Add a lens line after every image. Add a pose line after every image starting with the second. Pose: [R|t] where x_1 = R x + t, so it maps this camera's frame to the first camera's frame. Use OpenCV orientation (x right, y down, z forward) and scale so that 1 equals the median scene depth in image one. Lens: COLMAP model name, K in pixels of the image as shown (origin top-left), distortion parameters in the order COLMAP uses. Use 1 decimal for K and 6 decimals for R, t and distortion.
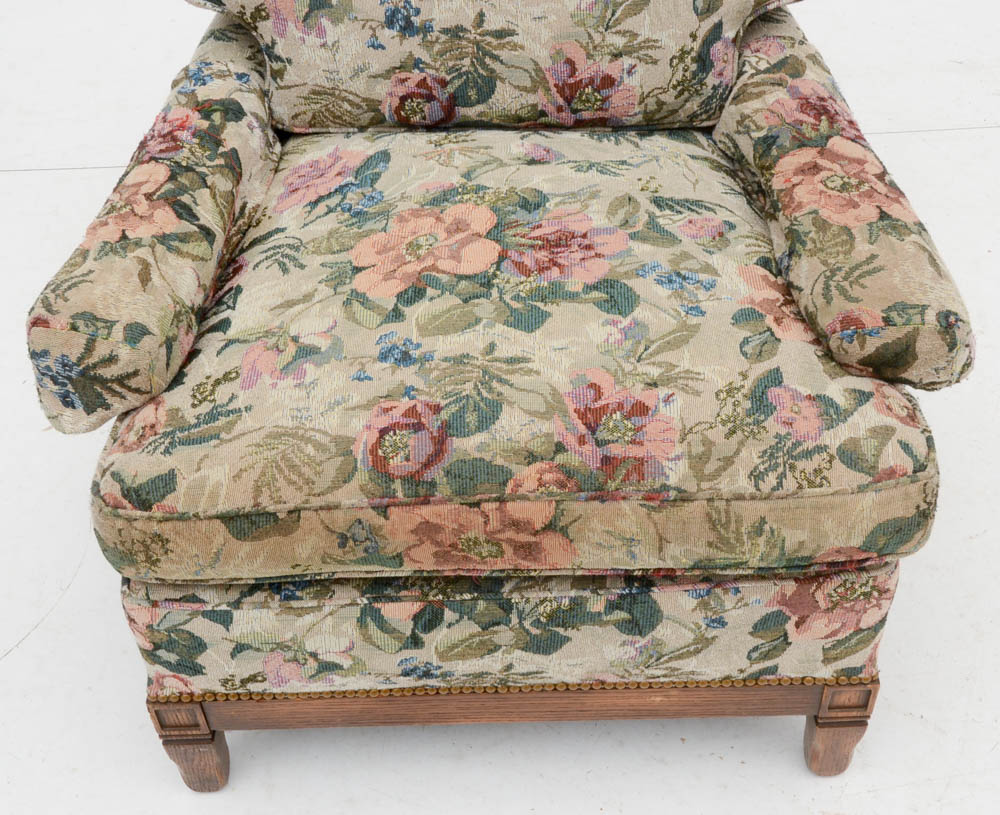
lens RADIAL K [[1479.8, 0, 523.7], [0, 1479.8, 447.7], [0, 0, 1]] dist [-0.036245, 0.205858]
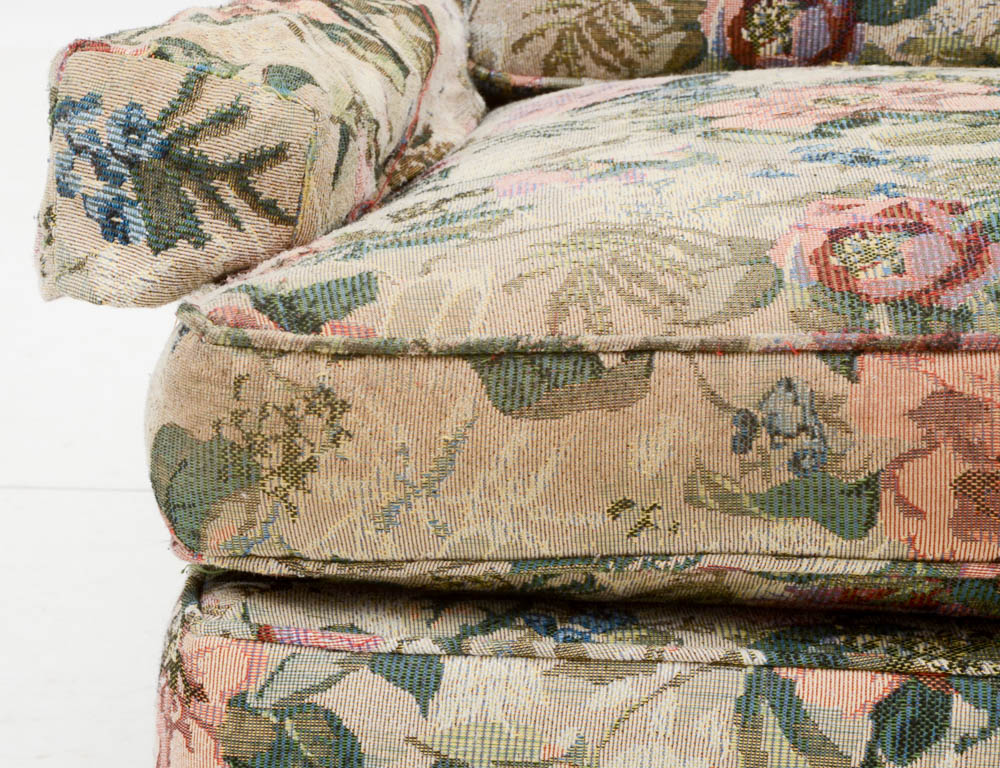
lens RADIAL K [[3130.5, 0, 372.4], [0, 3130.5, 385.4], [0, 0, 1]] dist [0.543946, -0.255252]
pose [[0.997160, 0.053736, -0.052775, -0.177563], [-0.072970, 0.862825, -0.500209, 0.507826], [0.018656, 0.502639, 0.864295, 0.181203]]
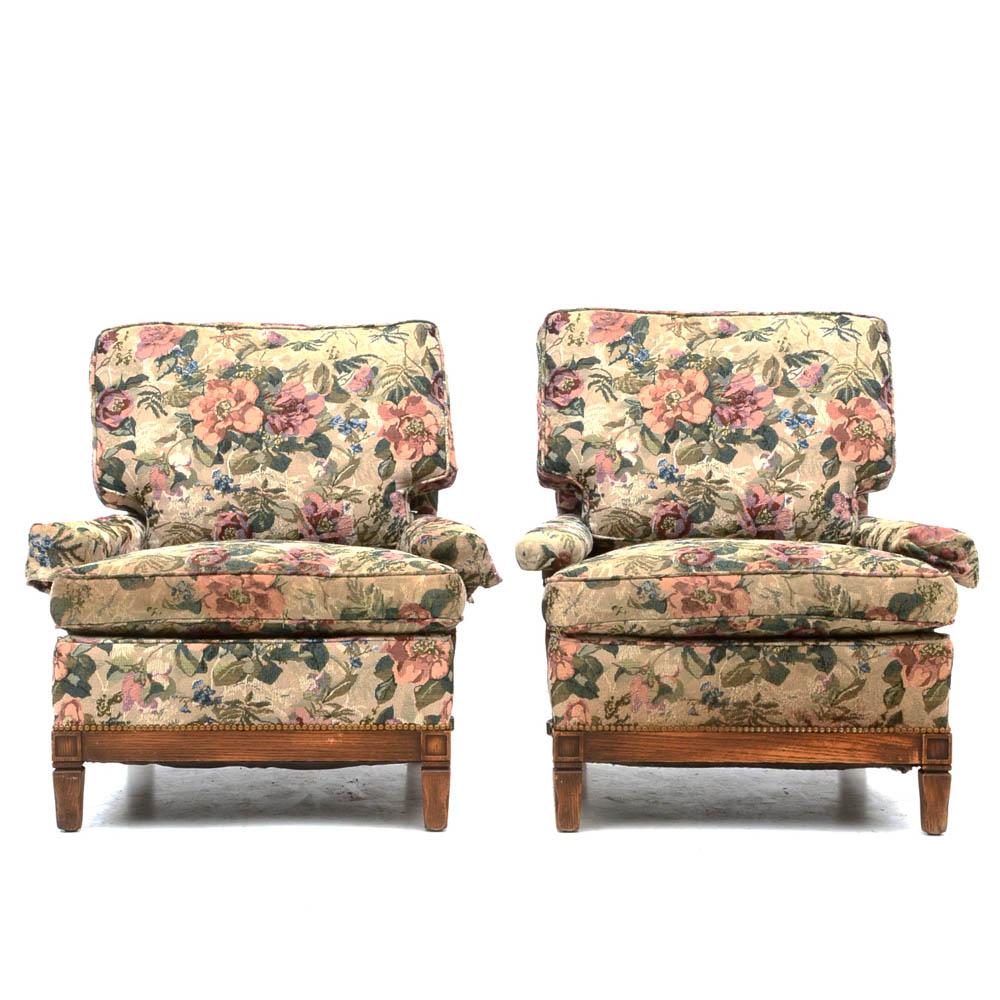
lens RADIAL K [[3234.3, 0, 477.6], [0, 3234.3, 520.7], [0, 0, 1]] dist [0.554029, -2.620253]
pose [[0.999412, 0.021073, -0.027043, 0.421088], [-0.033725, 0.746182, -0.664887, 2.964524], [0.006168, 0.665408, 0.746454, -2.452226]]
